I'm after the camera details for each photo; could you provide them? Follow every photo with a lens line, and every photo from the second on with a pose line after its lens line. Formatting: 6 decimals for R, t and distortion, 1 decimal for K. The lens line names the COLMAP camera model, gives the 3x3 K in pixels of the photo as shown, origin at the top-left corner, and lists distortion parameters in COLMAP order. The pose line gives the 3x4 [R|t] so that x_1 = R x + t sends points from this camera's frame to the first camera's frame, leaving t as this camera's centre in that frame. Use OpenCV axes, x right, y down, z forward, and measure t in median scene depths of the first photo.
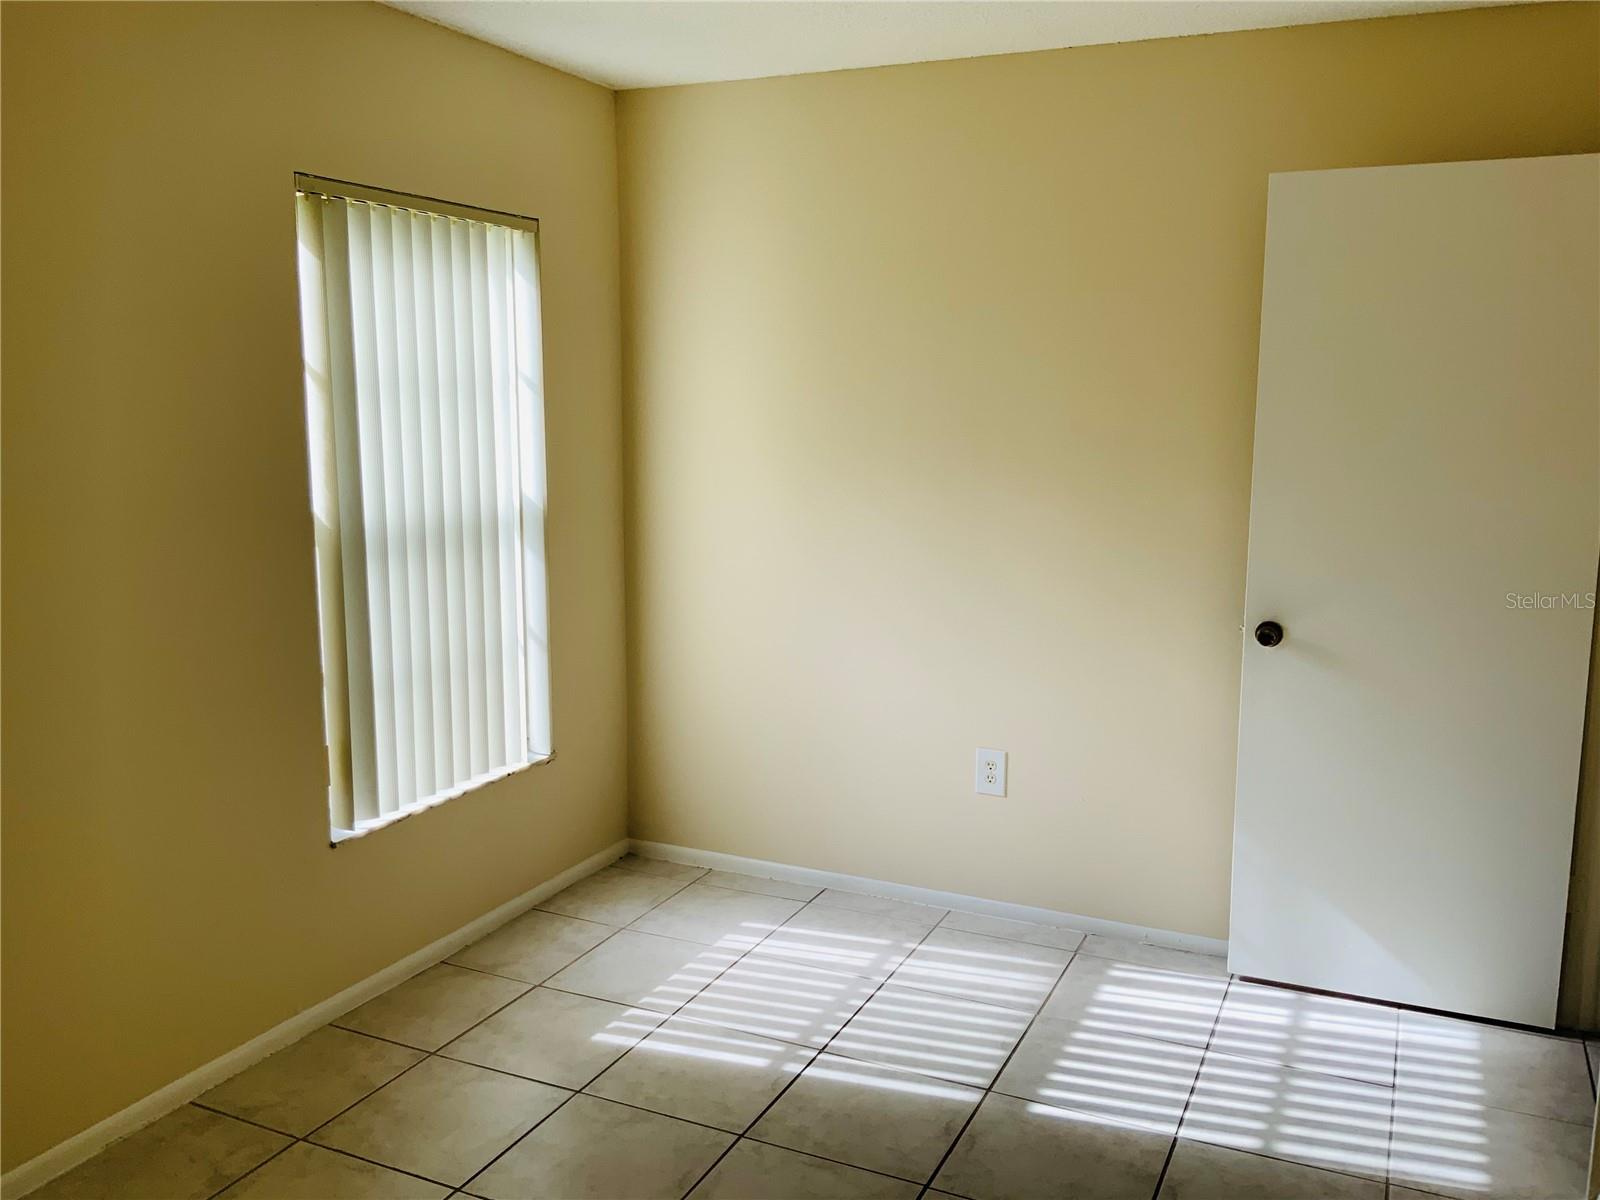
lens RADIAL K [[1341.7, 0, 794.0], [0, 1341.7, 604.4], [0, 0, 1]] dist [0.093432, -0.203421]
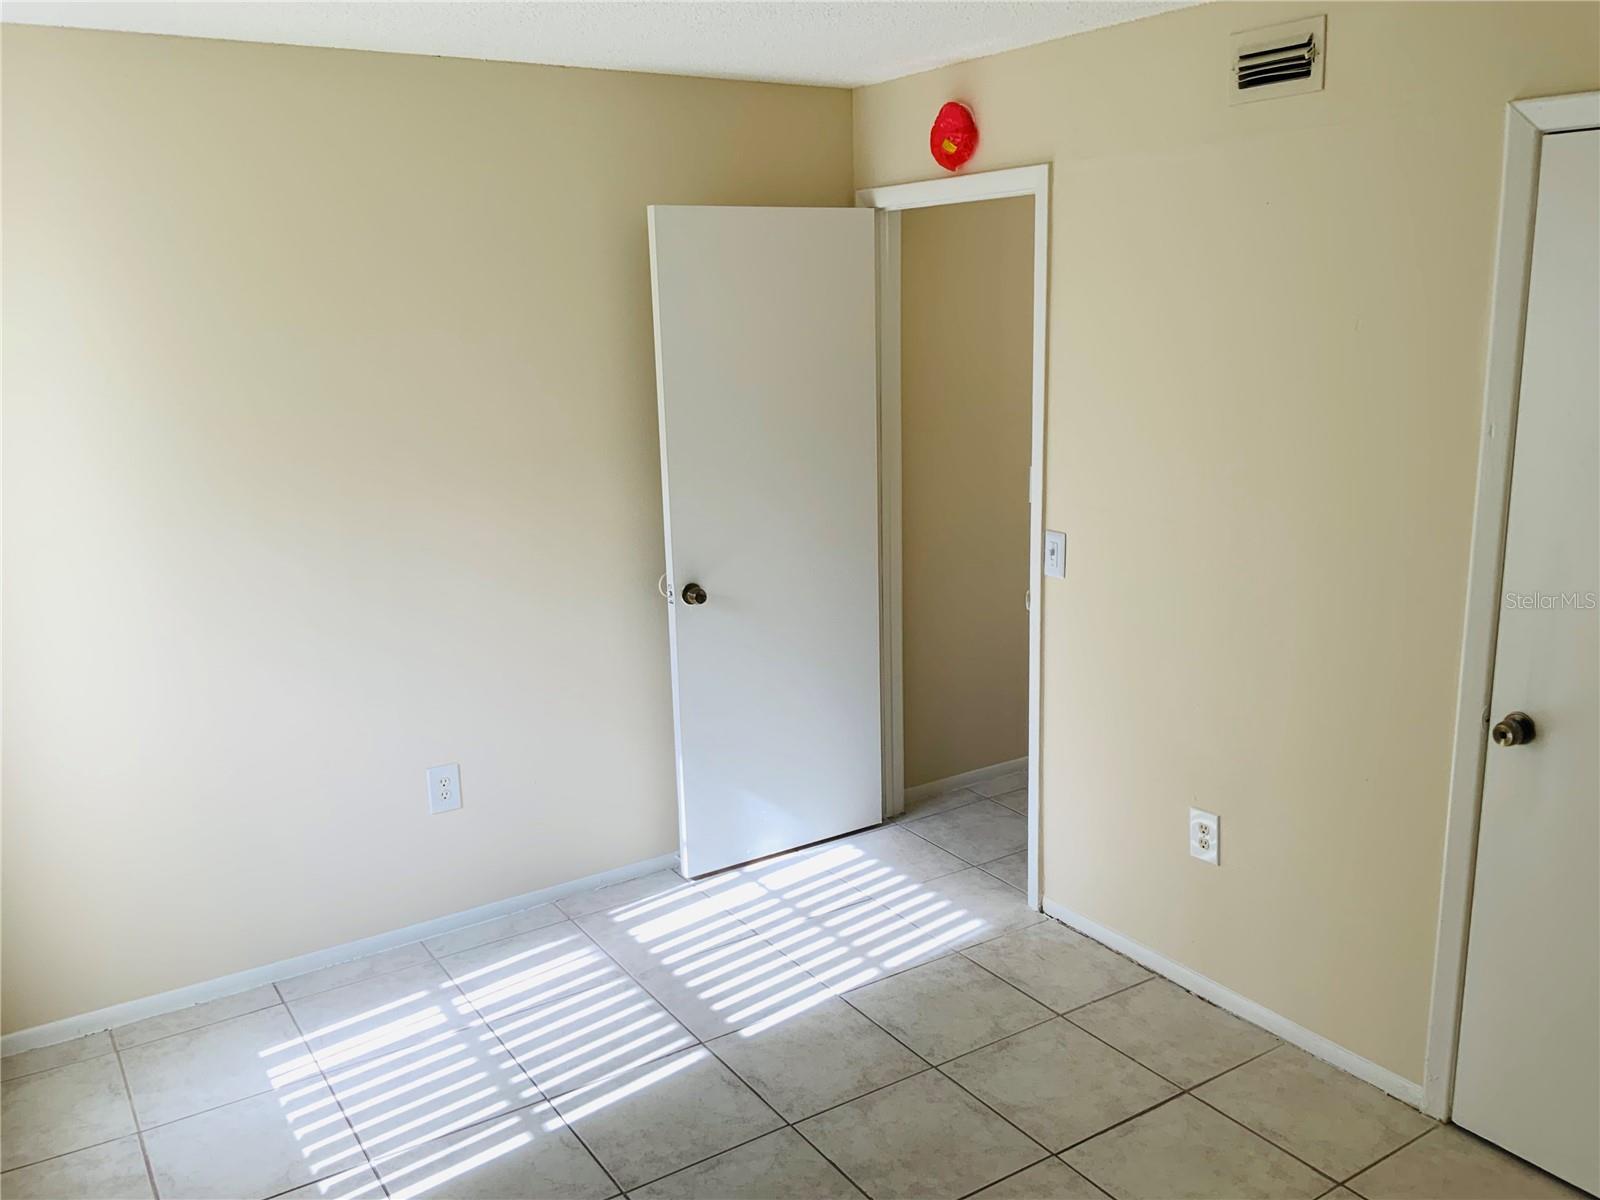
lens RADIAL K [[1341.7, 0, 794.0], [0, 1341.7, 604.4], [0, 0, 1]] dist [0.093432, -0.203421]
pose [[0.518079, -0.208757, 0.829467, -0.592523], [0.158022, 0.976426, 0.147043, -0.129762], [-0.840609, 0.054895, 0.538854, 0.280536]]
